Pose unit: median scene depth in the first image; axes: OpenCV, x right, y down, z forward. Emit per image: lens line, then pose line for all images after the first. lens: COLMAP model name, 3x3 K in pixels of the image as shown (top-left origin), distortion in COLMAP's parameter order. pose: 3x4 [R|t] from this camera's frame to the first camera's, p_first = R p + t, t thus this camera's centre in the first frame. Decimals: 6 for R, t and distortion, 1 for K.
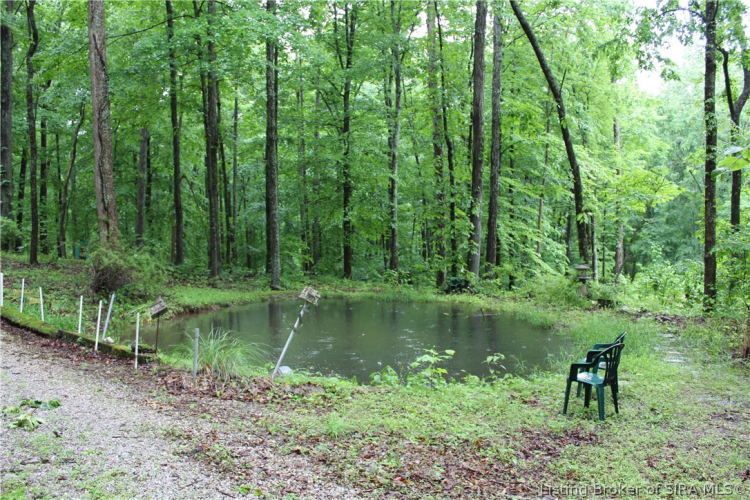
lens RADIAL K [[630.5, 0, 373.8], [0, 630.5, 247.4], [0, 0, 1]] dist [-0.155969, 0.135173]
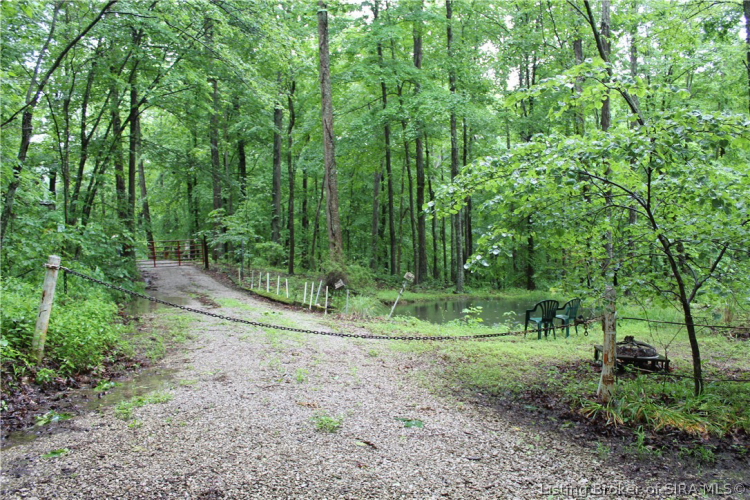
lens RADIAL K [[630.5, 0, 375.6], [0, 630.5, 249.7], [0, 0, 1]] dist [-0.155969, 0.135173]
pose [[0.921137, -0.010408, -0.389098, 0.251952], [-0.004977, 0.999246, -0.038510, 0.032088], [0.389206, 0.037410, 0.920391, -0.363461]]
